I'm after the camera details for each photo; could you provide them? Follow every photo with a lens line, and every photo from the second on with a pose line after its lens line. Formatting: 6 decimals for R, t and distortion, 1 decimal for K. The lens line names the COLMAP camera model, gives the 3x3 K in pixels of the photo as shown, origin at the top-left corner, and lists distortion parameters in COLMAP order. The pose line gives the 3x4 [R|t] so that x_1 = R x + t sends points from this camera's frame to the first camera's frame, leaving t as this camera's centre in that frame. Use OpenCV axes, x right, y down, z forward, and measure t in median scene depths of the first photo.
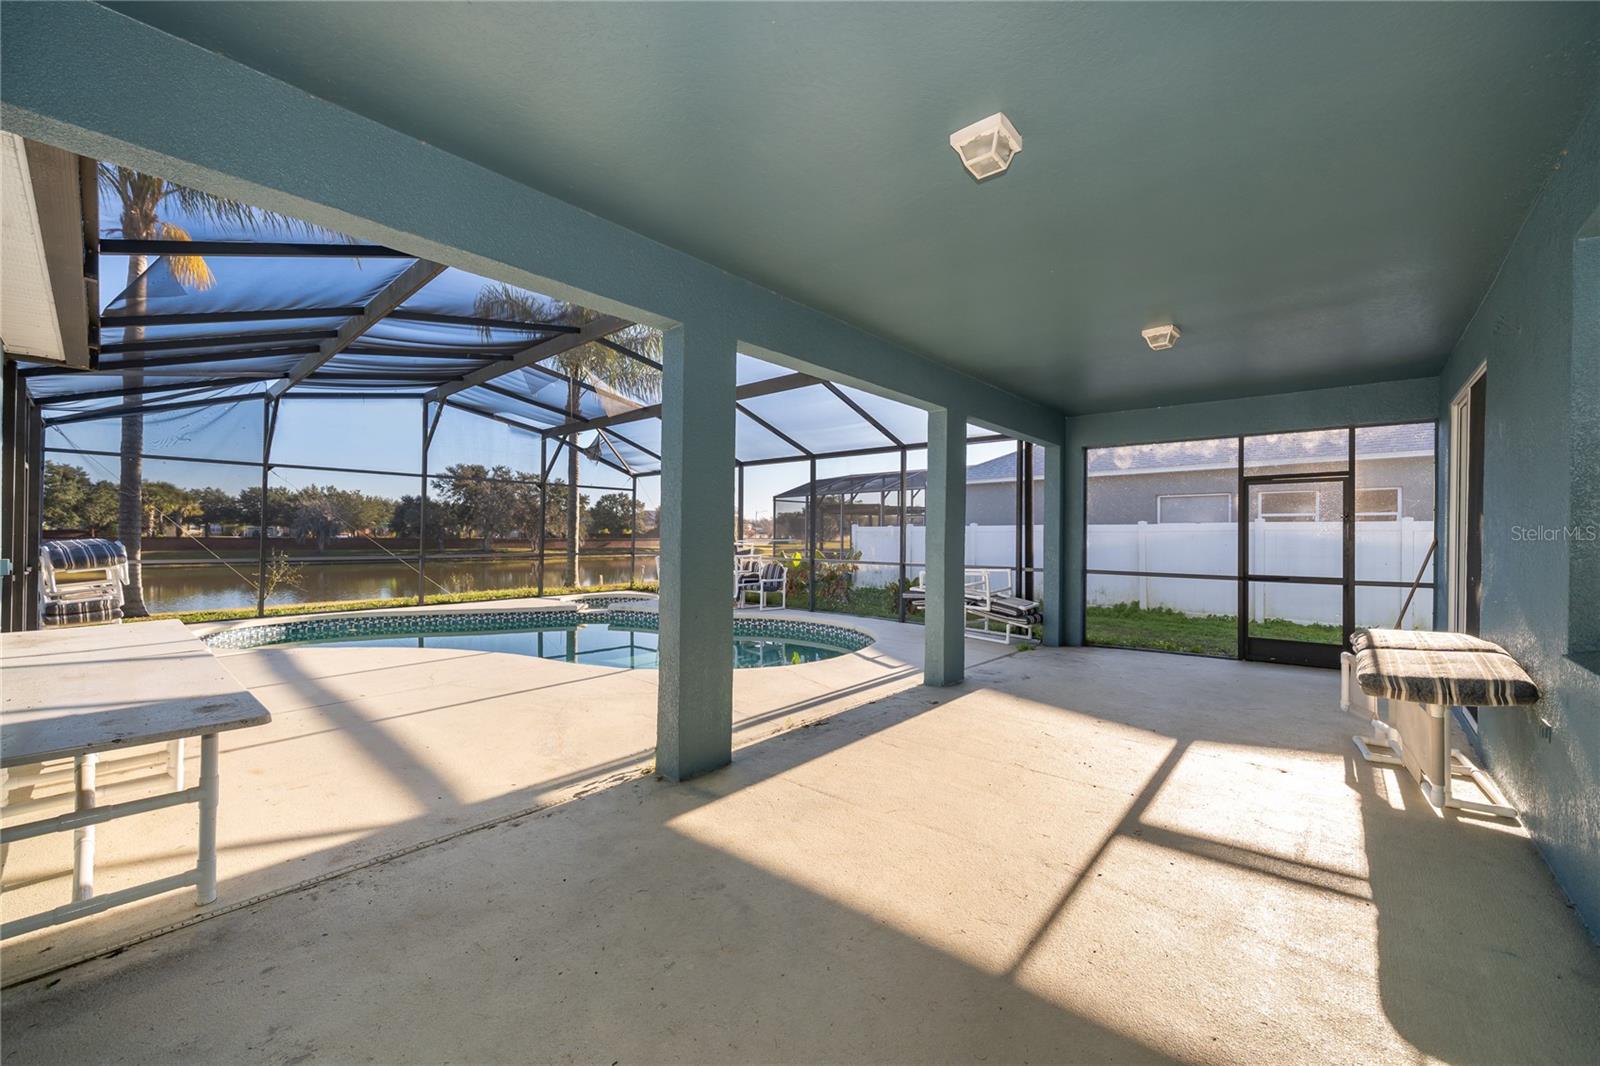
lens RADIAL K [[635.0, 0, 801.0], [0, 635.0, 527.2], [0, 0, 1]] dist [0.000125, 0.000004]
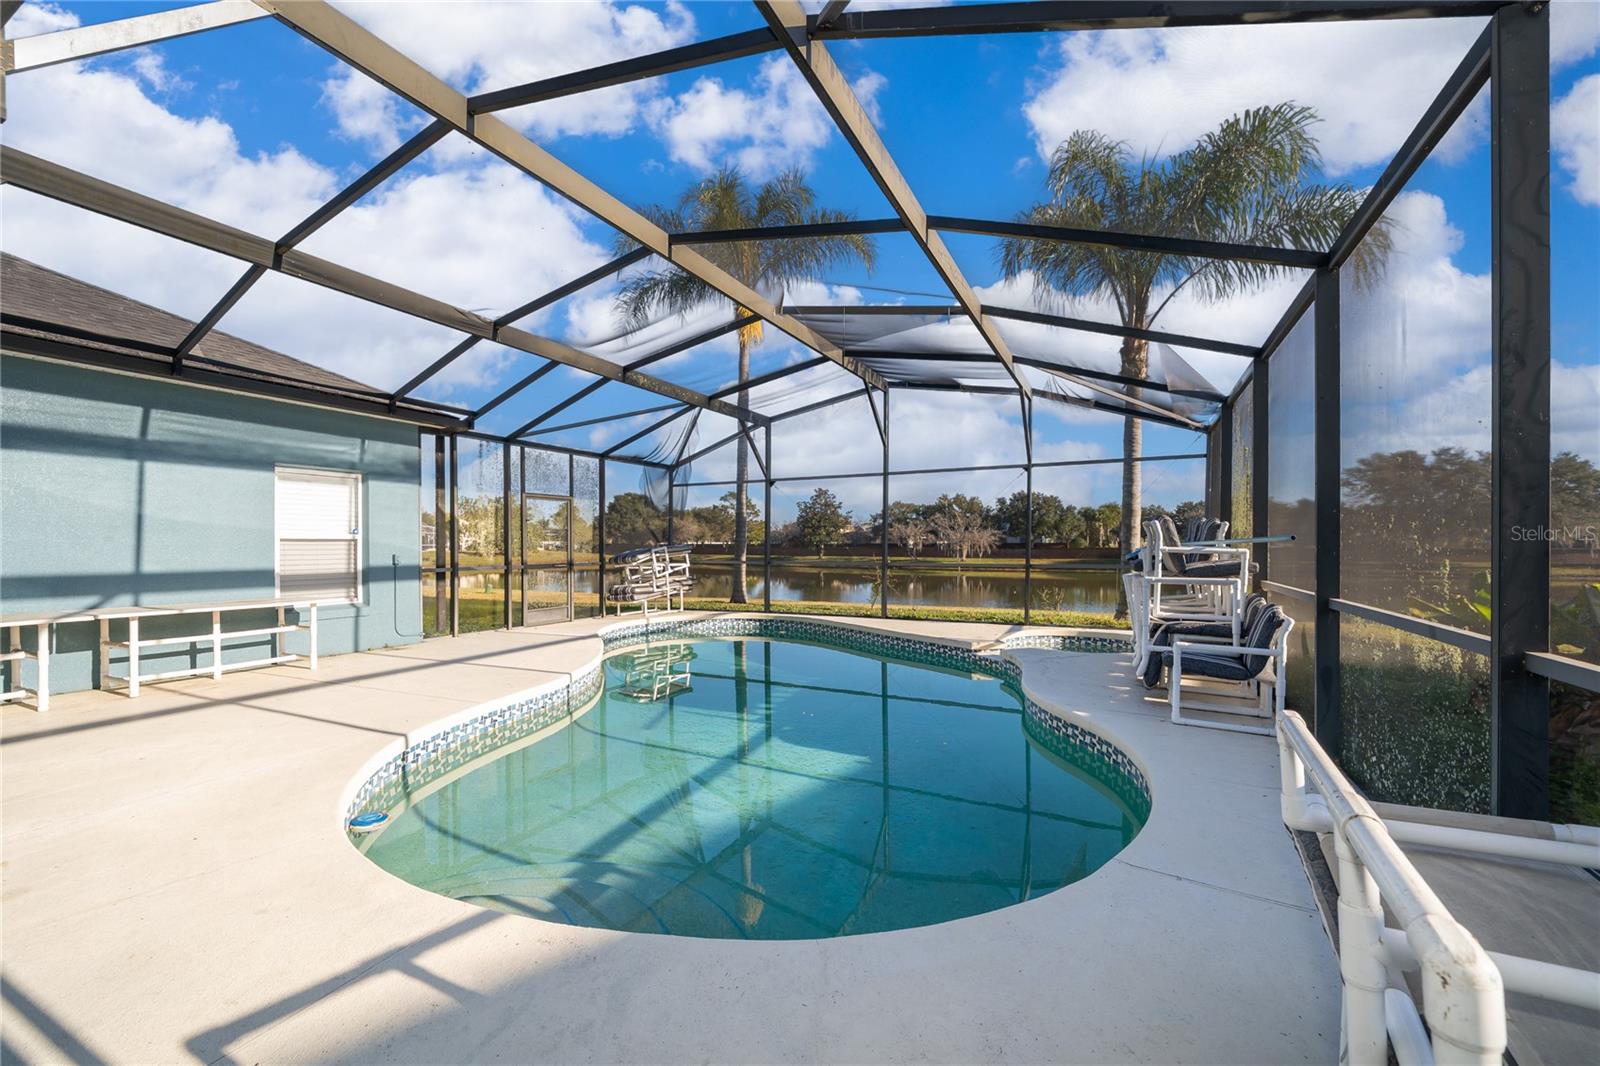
lens RADIAL K [[633.0, 0, 808.3], [0, 633.0, 539.1], [0, 0, 1]] dist [-0.002021, -0.000096]
pose [[0.233193, -0.016925, -0.972283, 0.184908], [0.017957, 0.999753, -0.013096, 0.015091], [0.972265, -0.014406, 0.233439, 0.497957]]
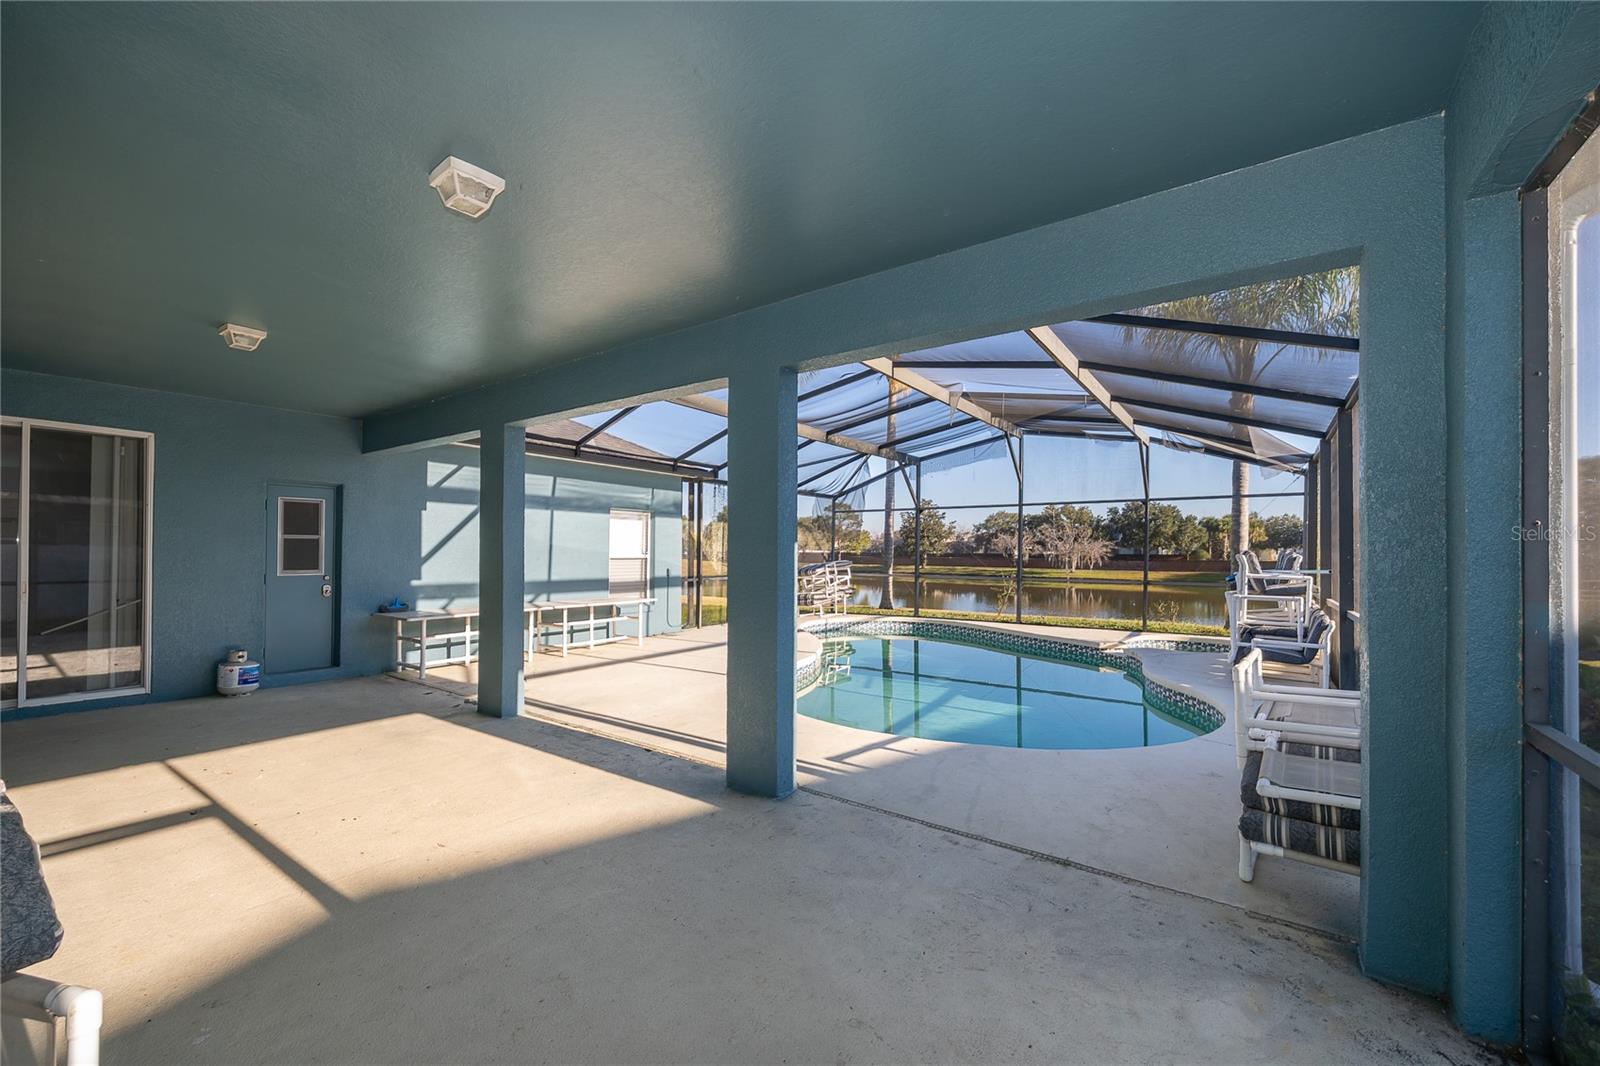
lens RADIAL K [[643.2, 0, 801.2], [0, 643.2, 545.0], [0, 0, 1]] dist [-0.000516, -0.000064]
pose [[0.082207, -0.018036, -0.996452, 0.350034], [0.009138, 0.999808, -0.017343, 0.002352], [0.996573, -0.007680, 0.082356, 0.387436]]
